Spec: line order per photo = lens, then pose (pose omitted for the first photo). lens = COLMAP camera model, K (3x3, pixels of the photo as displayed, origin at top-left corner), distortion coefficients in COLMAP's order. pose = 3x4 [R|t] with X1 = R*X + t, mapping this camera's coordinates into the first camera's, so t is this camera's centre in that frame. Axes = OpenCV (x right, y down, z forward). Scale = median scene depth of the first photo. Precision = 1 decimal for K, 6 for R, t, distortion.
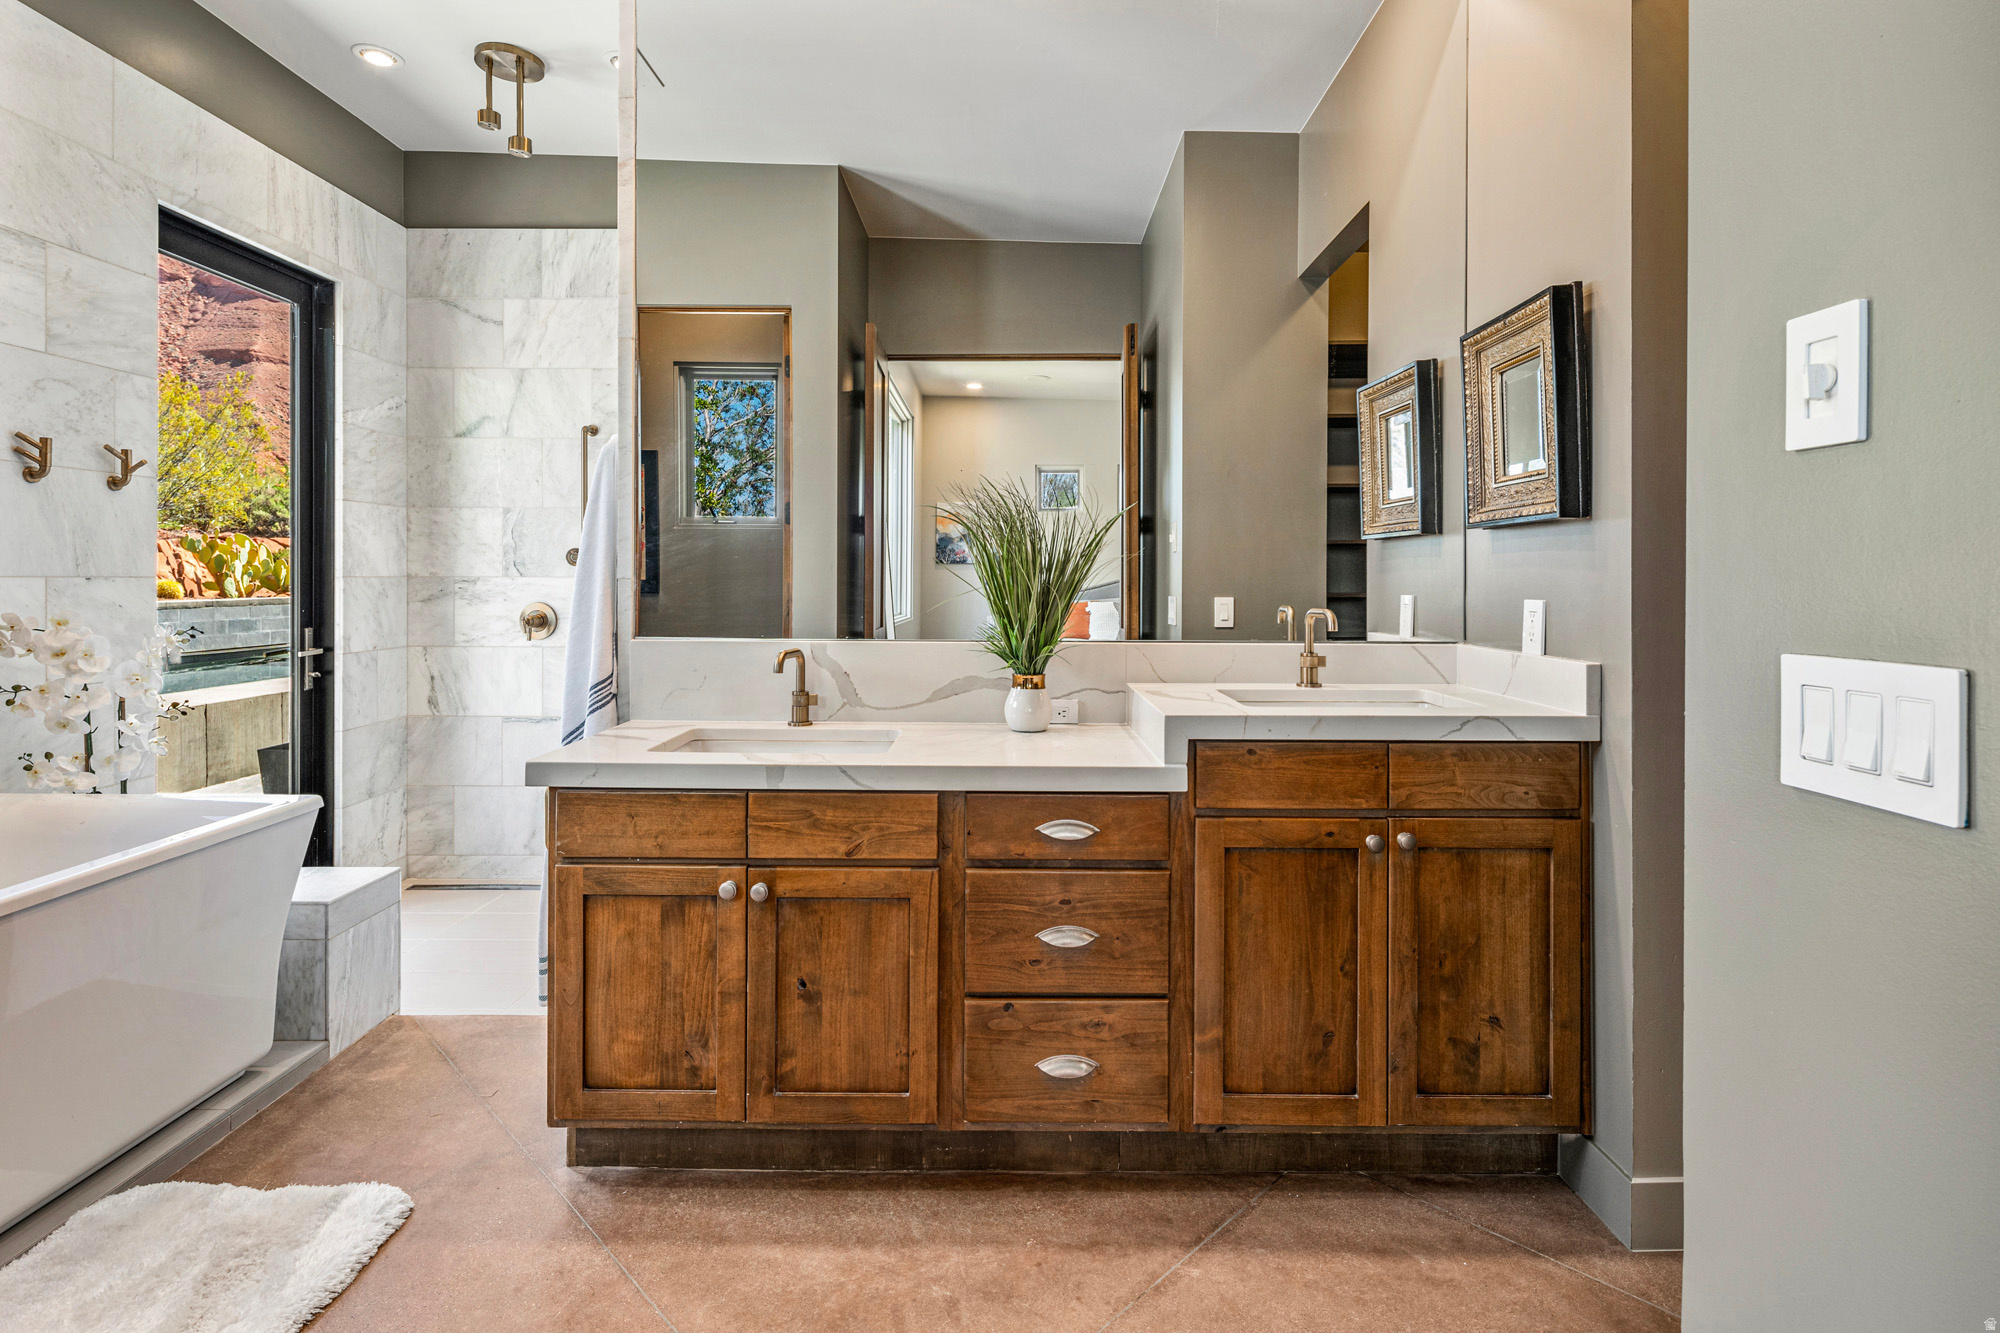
lens RADIAL K [[983.9, 0, 999.9], [0, 983.9, 577.8], [0, 0, 1]] dist [0.004152, -0.004006]
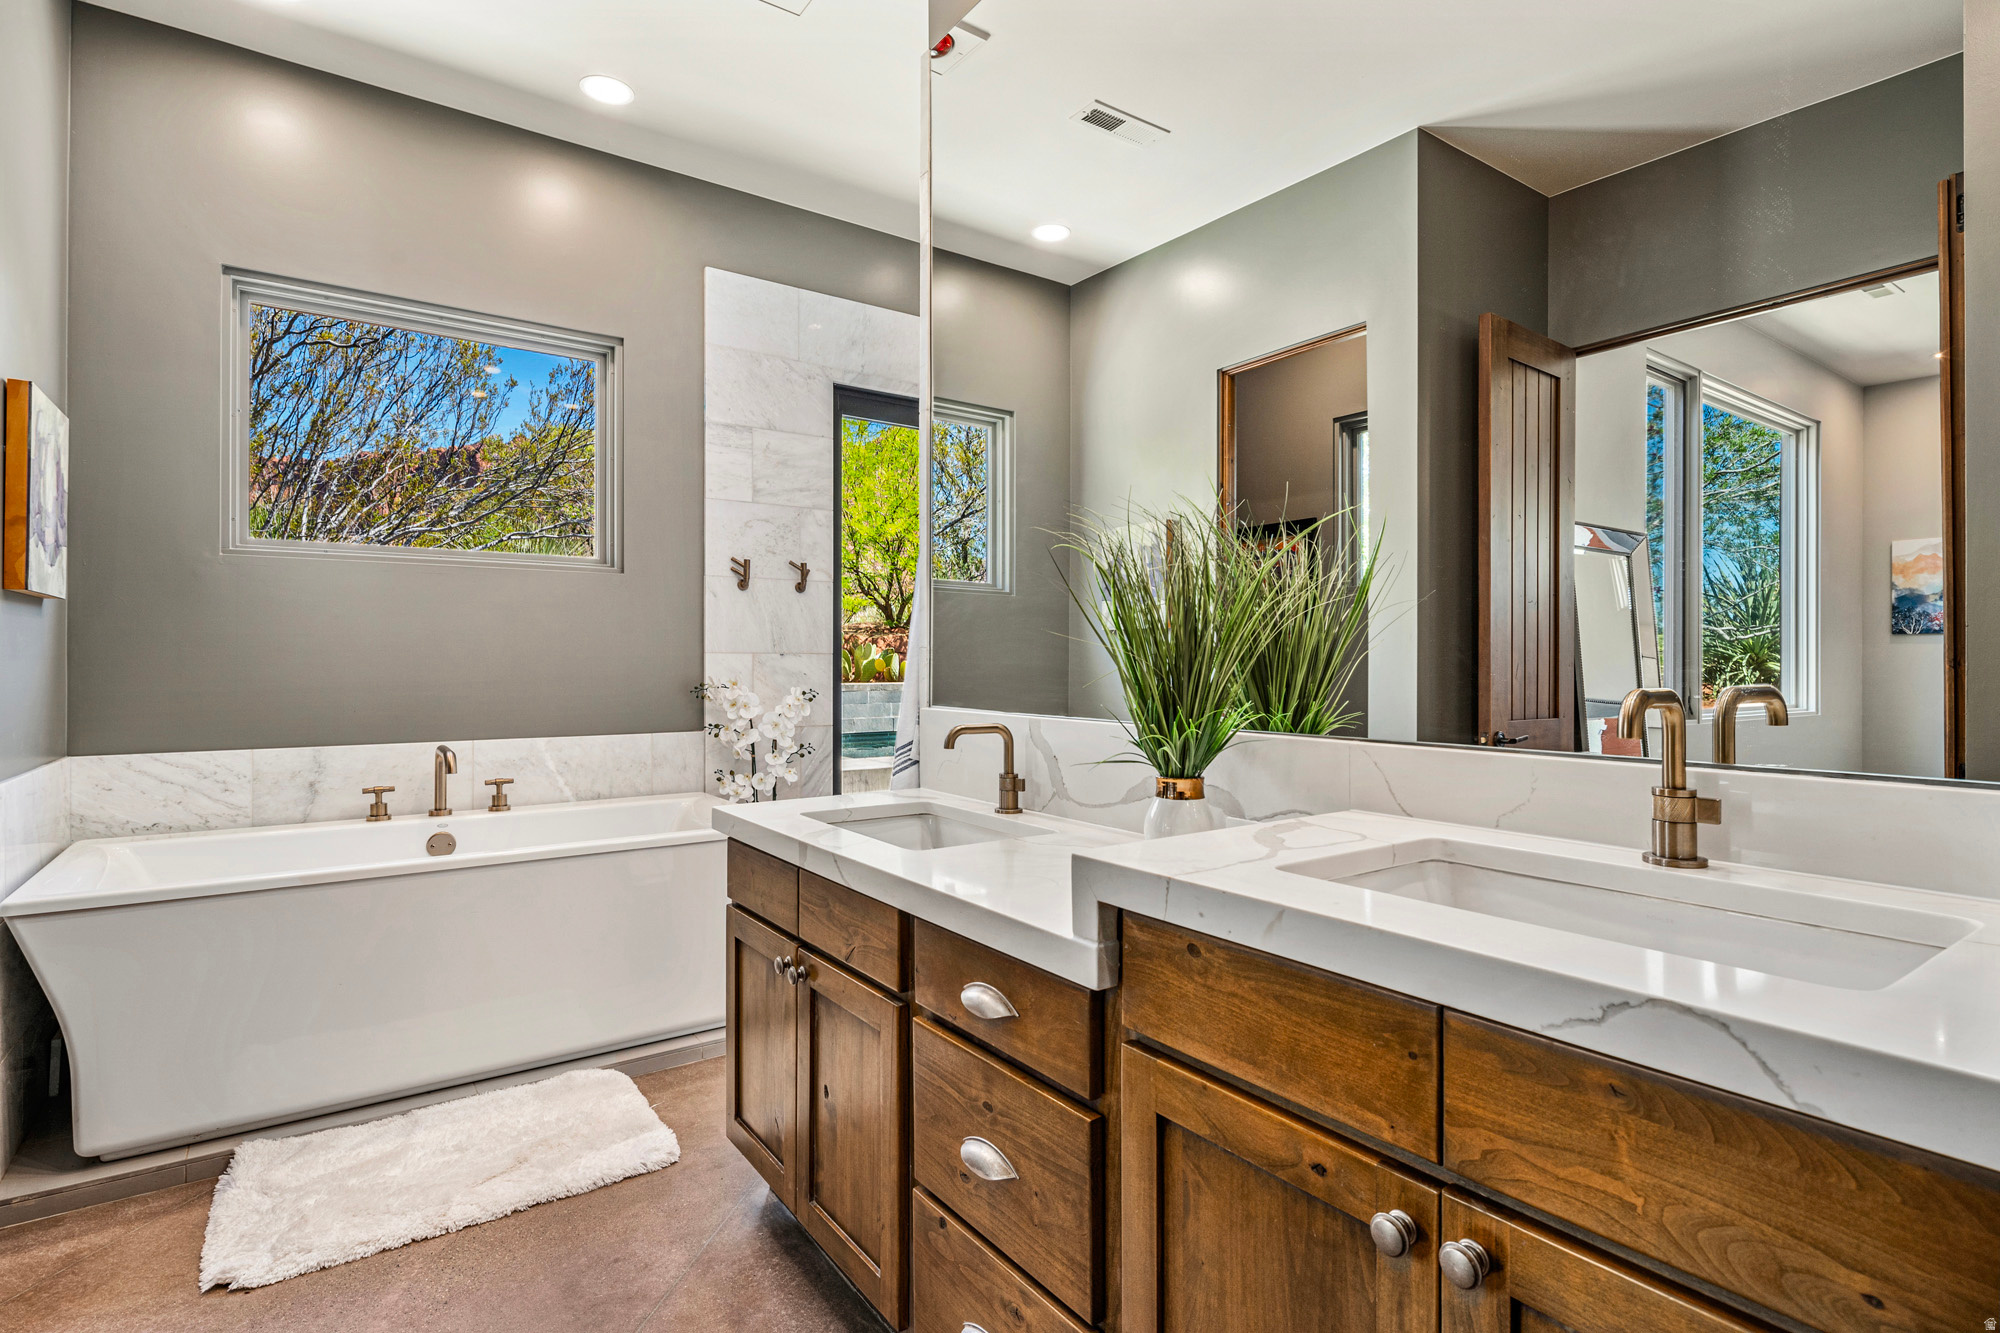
lens RADIAL K [[983.9, 0, 994.0], [0, 983.9, 658.3], [0, 0, 1]] dist [0.004152, -0.004006]
pose [[0.577011, -0.006973, -0.816706, 0.338632], [0.001595, 0.999971, -0.007411, 0.013590], [0.816735, 0.002974, 0.577006, 0.330315]]
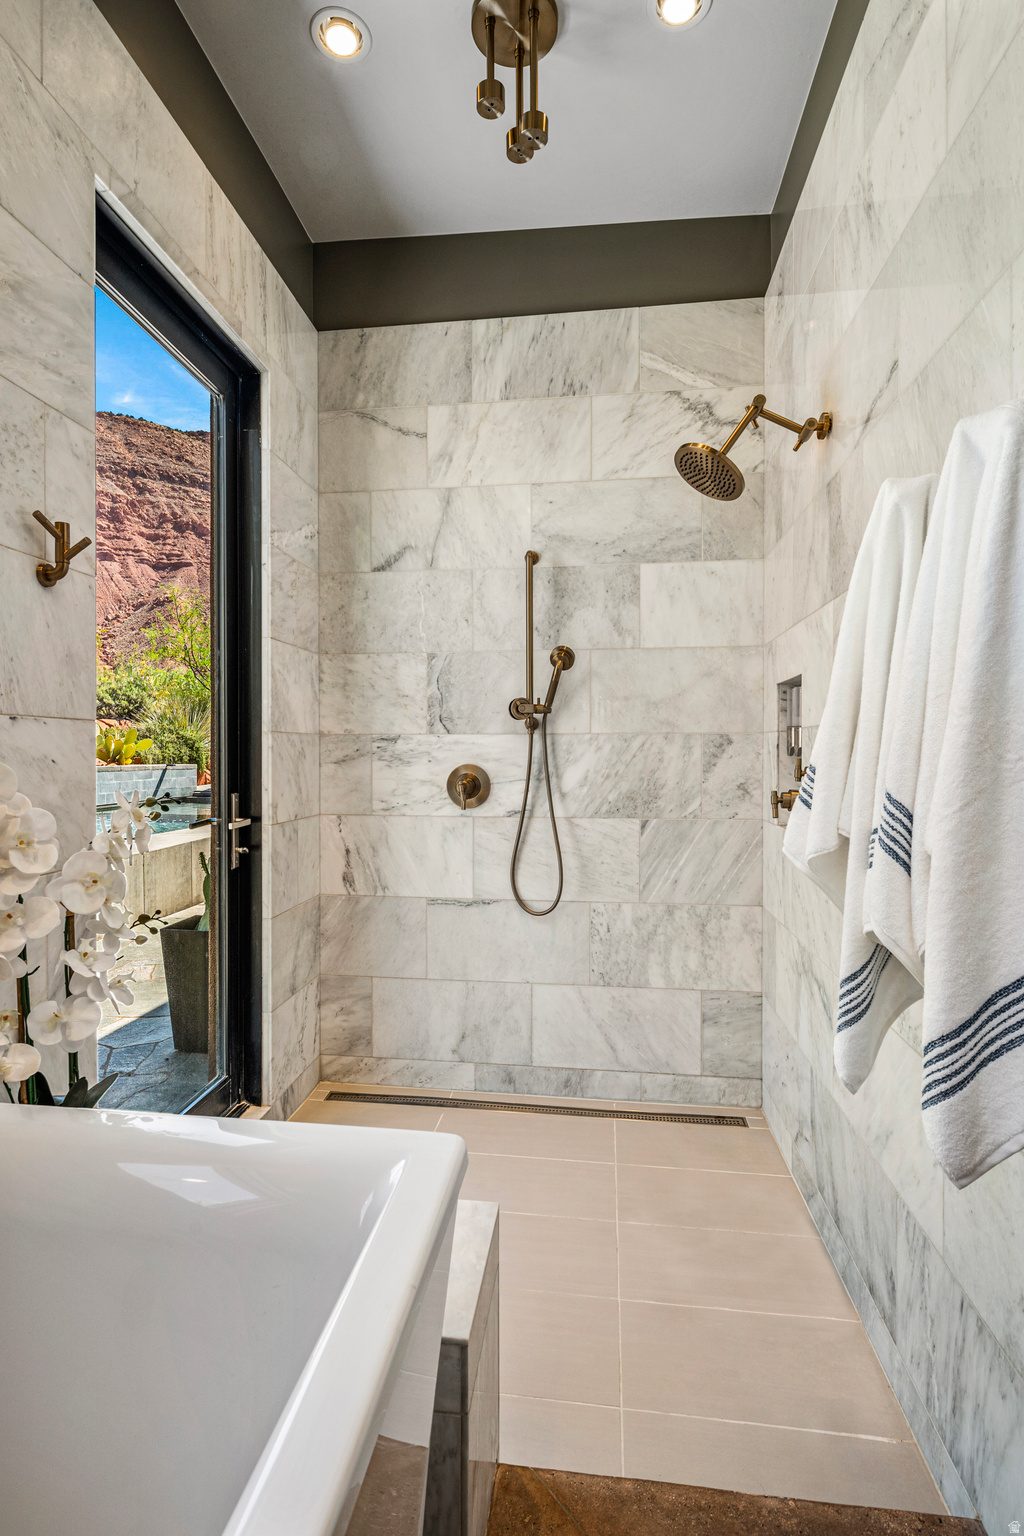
lens RADIAL K [[755.6, 0, 499.4], [0, 755.6, 757.4], [0, 0, 1]] dist [0.004152, -0.004006]
pose [[0.991190, -0.001057, -0.132441, -0.427620], [0.001686, 0.999988, 0.004642, 0.019486], [0.132434, -0.004824, 0.991180, 0.432725]]
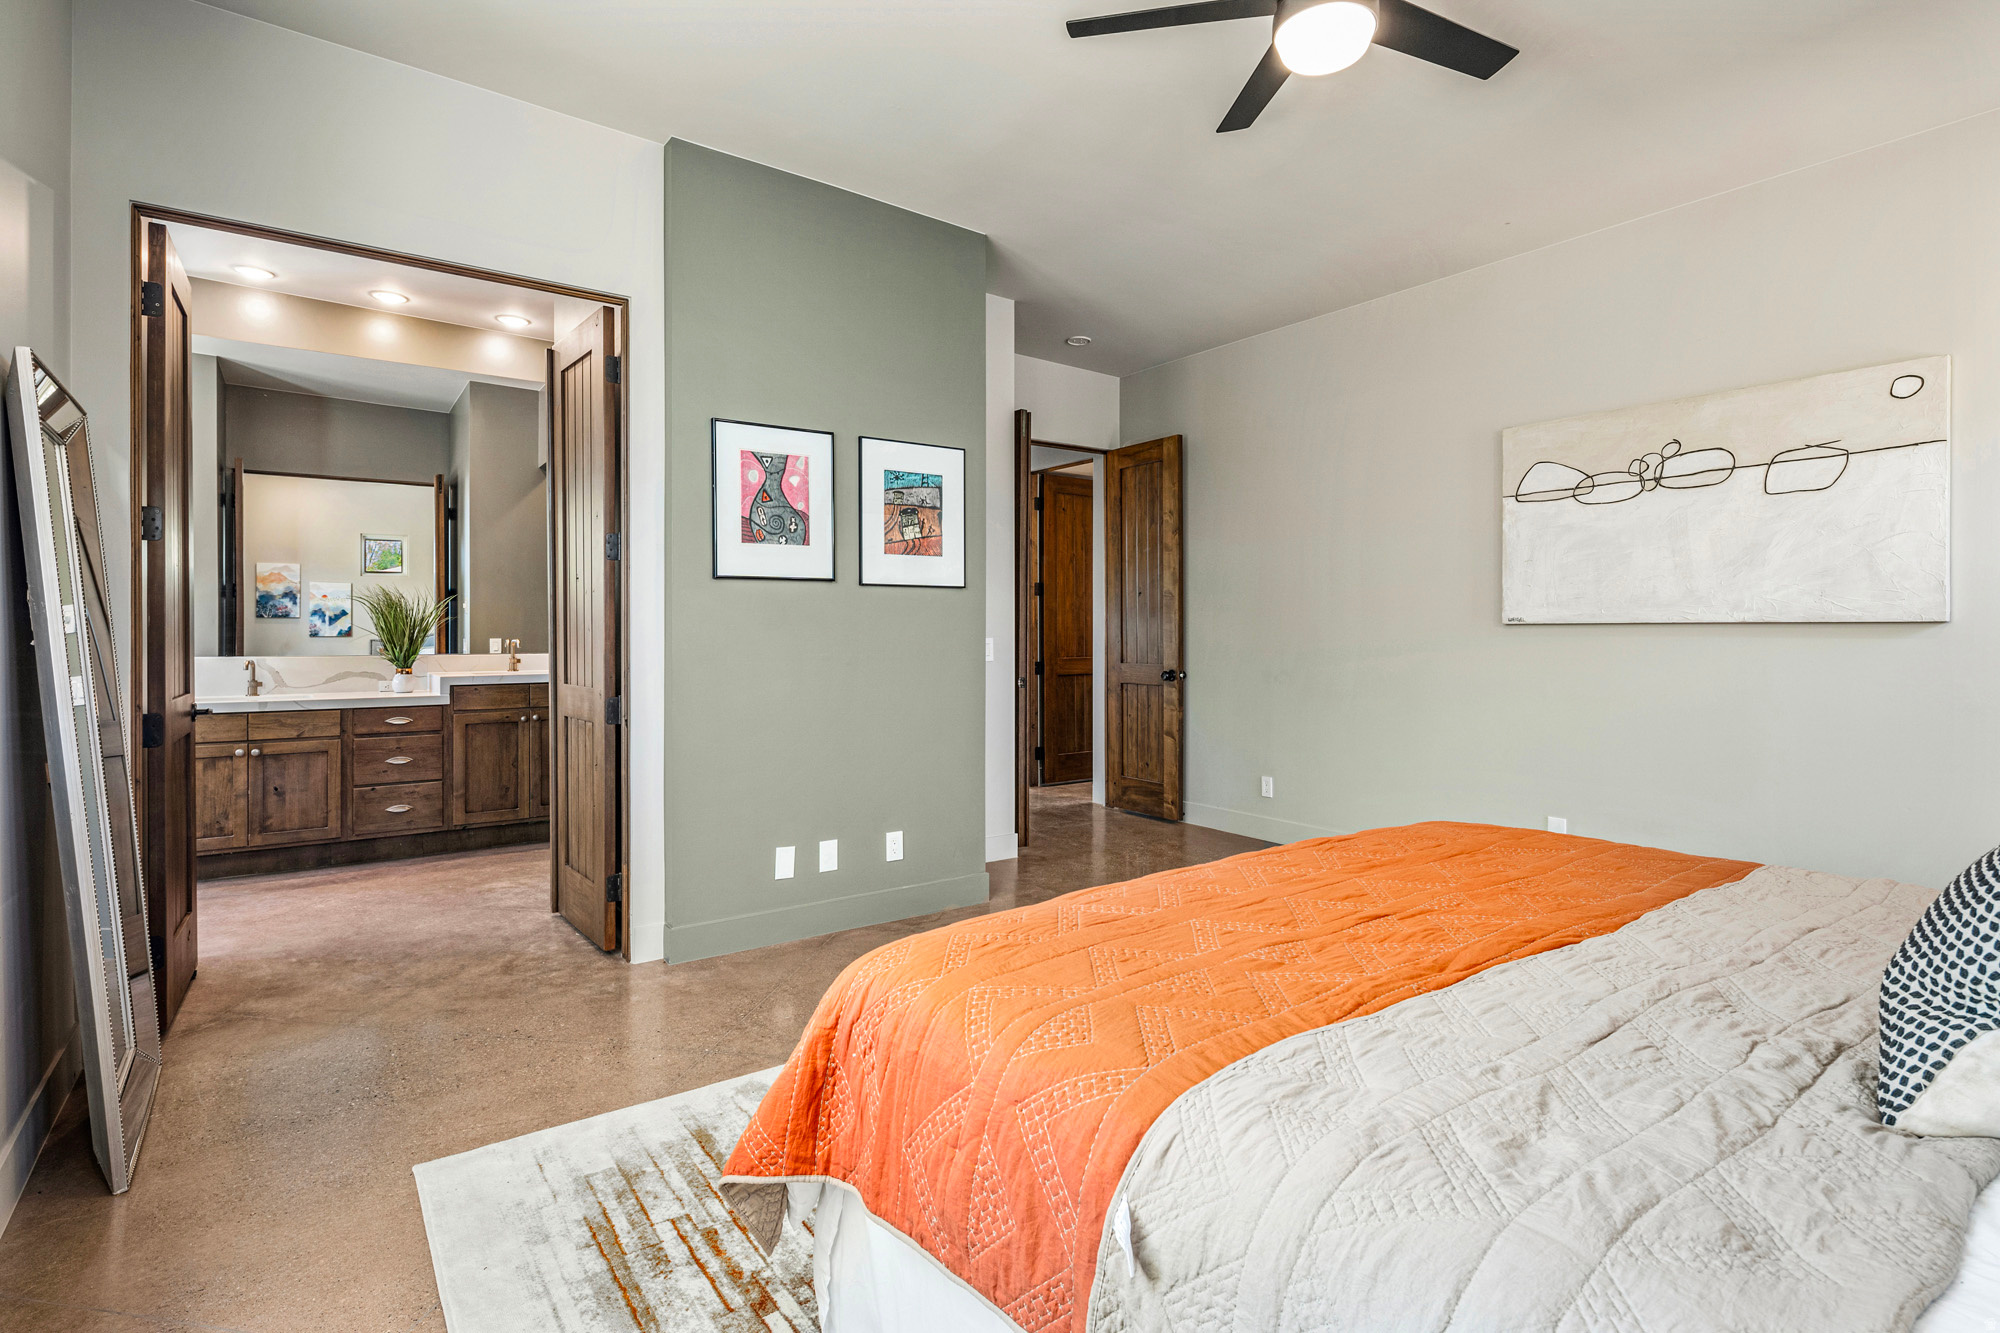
lens RADIAL K [[983.9, 0, 994.6], [0, 983.9, 632.5], [0, 0, 1]] dist [0.004152, -0.004006]
pose [[0.811903, -0.005845, 0.583764, -0.096207], [0.004550, 0.999983, 0.003684, 0.007681], [-0.583775, -0.000335, 0.811915, -1.143217]]
